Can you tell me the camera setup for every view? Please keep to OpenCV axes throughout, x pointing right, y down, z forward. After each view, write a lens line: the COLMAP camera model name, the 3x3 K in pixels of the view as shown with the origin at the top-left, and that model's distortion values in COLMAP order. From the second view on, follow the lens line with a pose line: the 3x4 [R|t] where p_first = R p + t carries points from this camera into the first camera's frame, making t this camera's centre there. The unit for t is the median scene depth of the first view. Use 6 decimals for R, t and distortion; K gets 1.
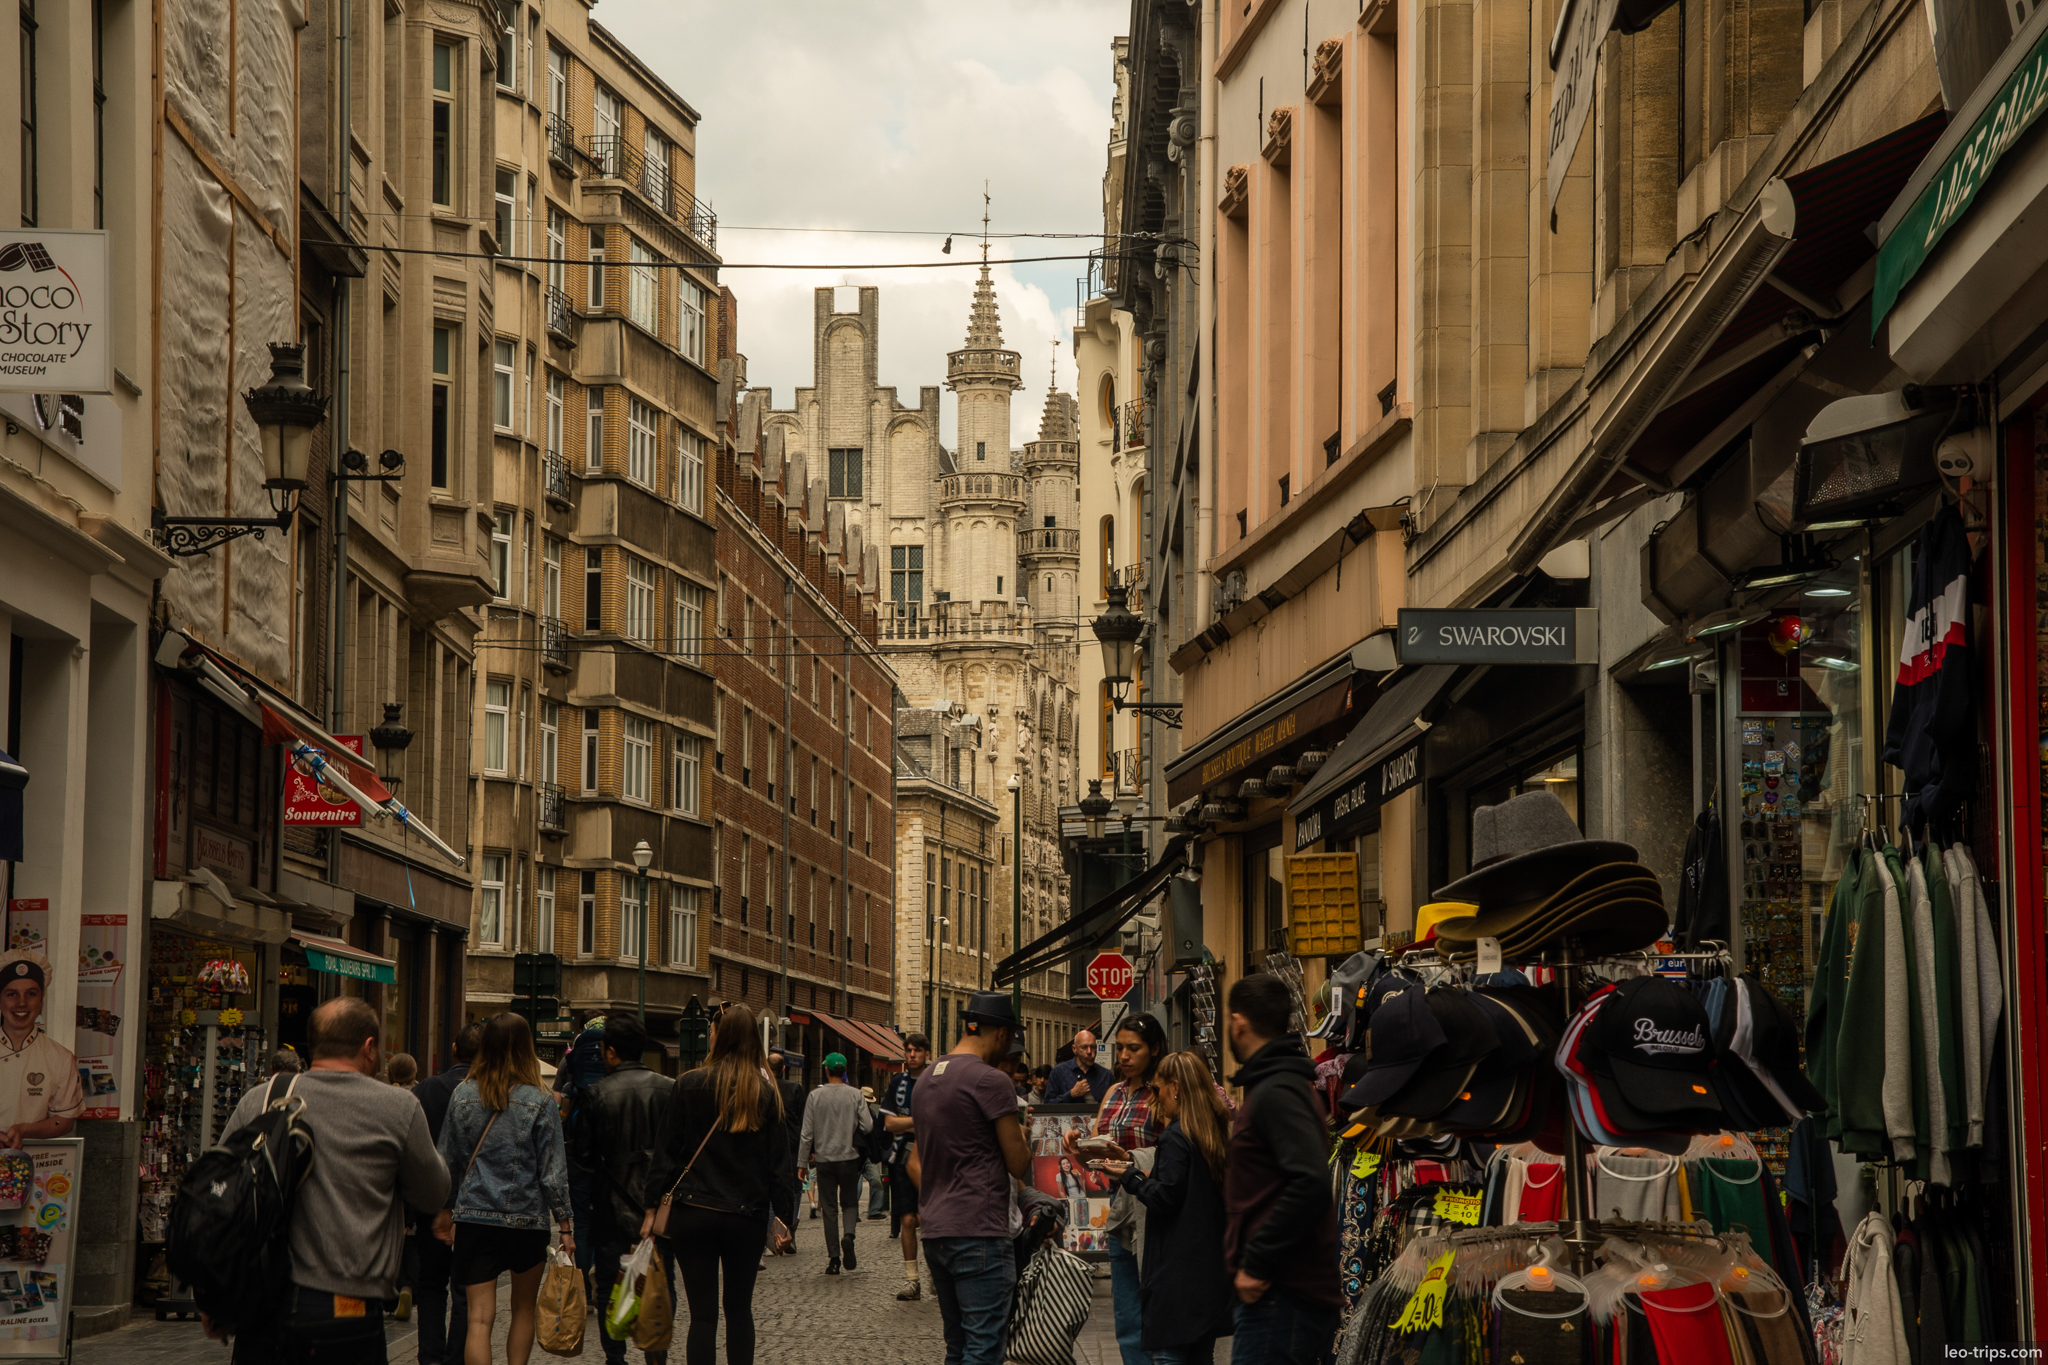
lens RADIAL K [[4292.1, 0, 1024.4], [0, 4292.1, 684.3], [0, 0, 1]] dist [0.046516, 0.000000]
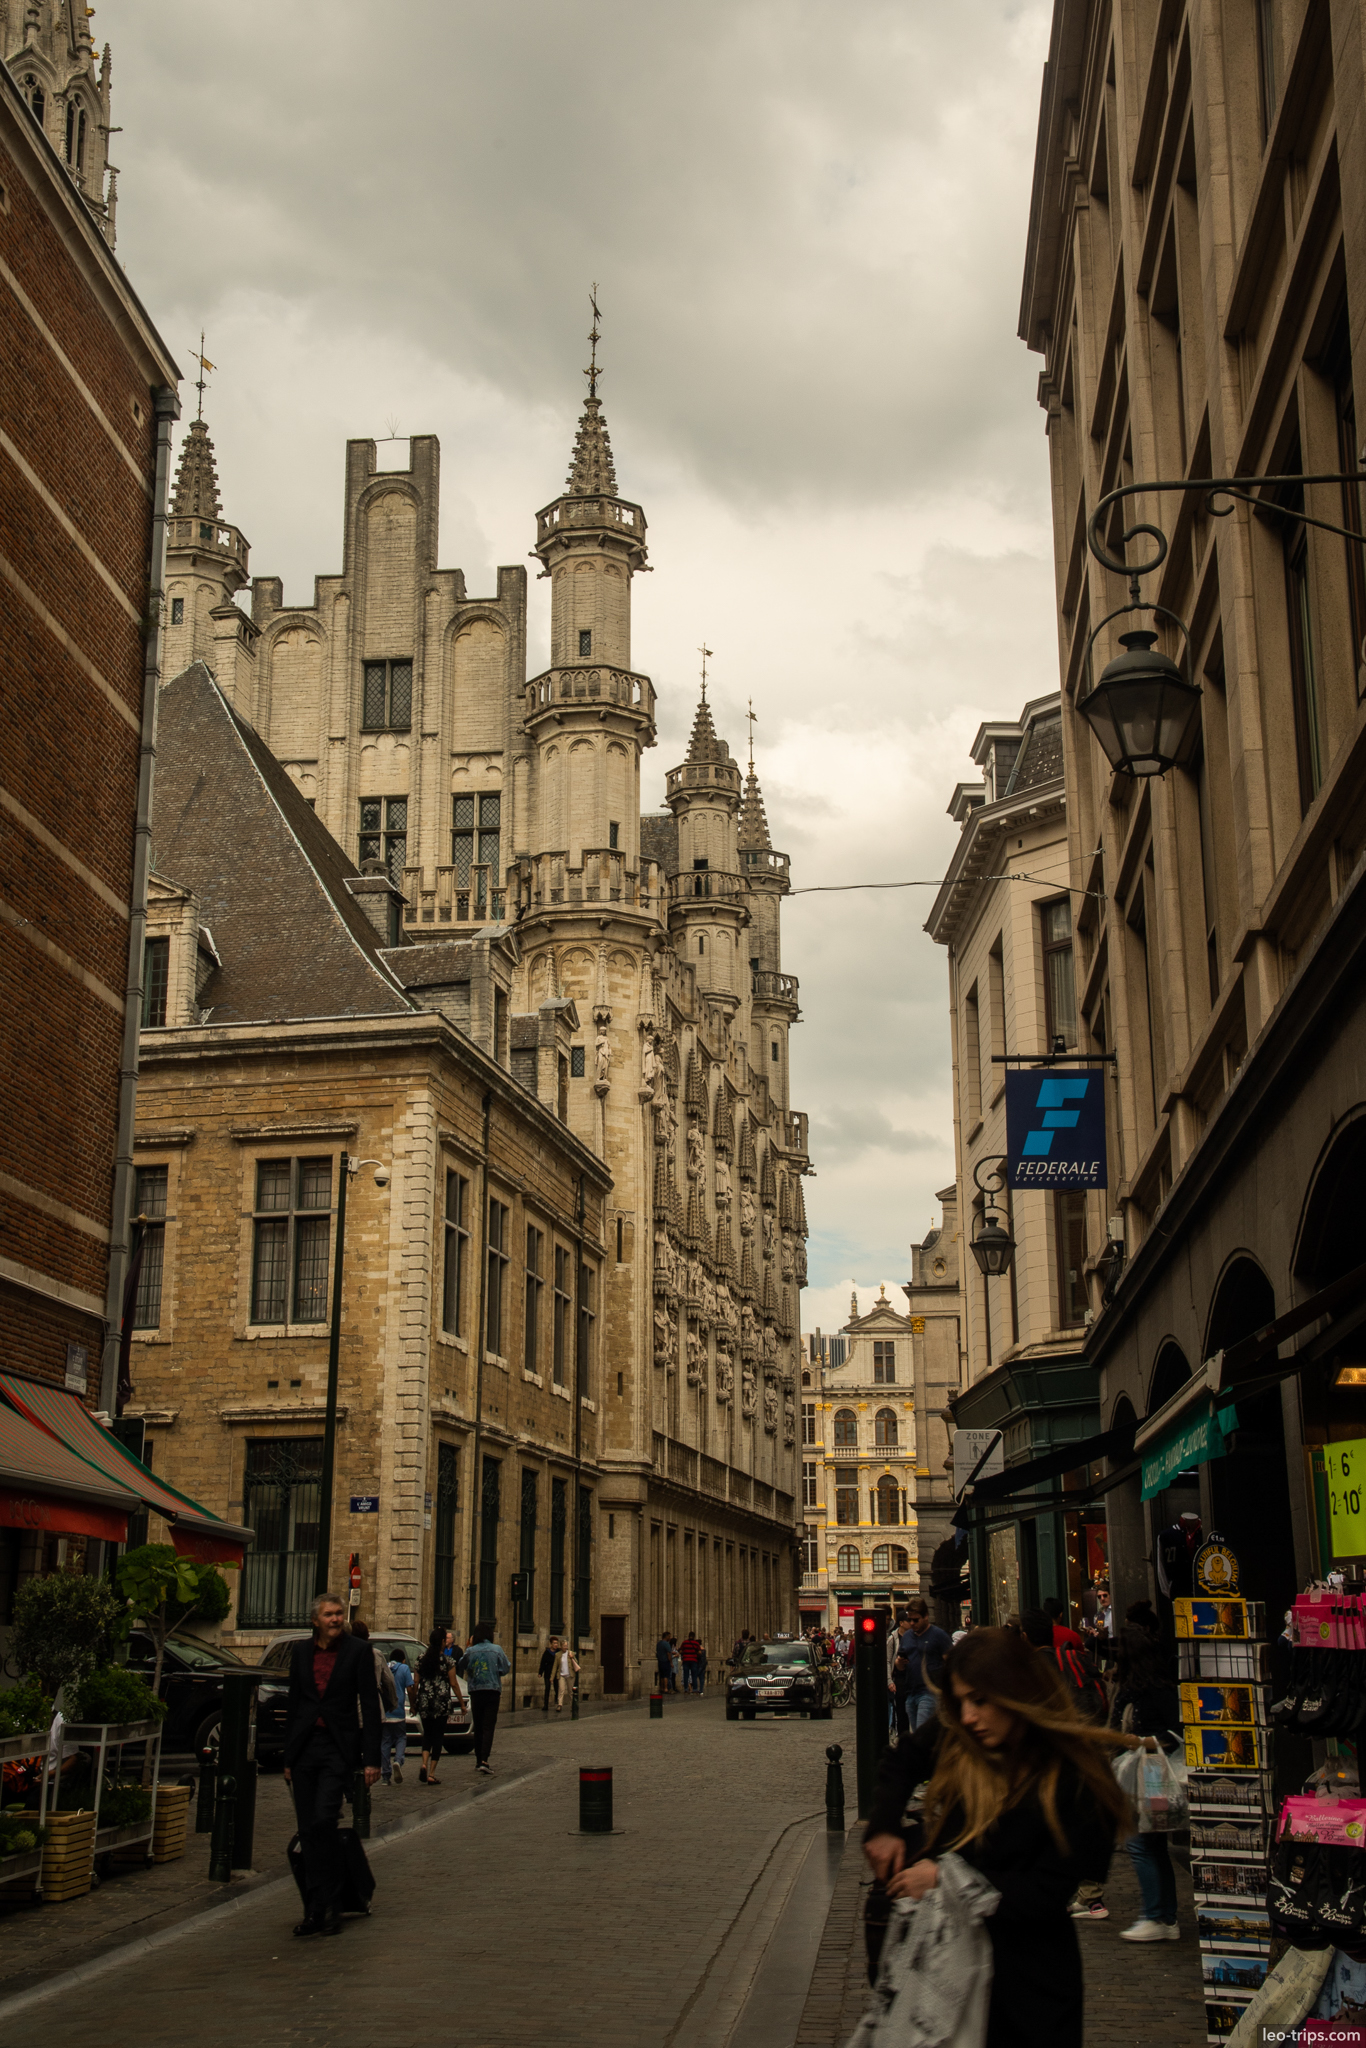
lens RADIAL K [[2329.0, 0, 680.3], [0, 2329.0, 1023.4], [0, 0, 1]] dist [-0.033935, 0.000000]
pose [[0.999732, -0.014247, -0.018227, 0.010183], [0.010975, 0.985646, -0.168471, 0.063643], [0.020366, 0.168226, 0.985538, 0.651793]]
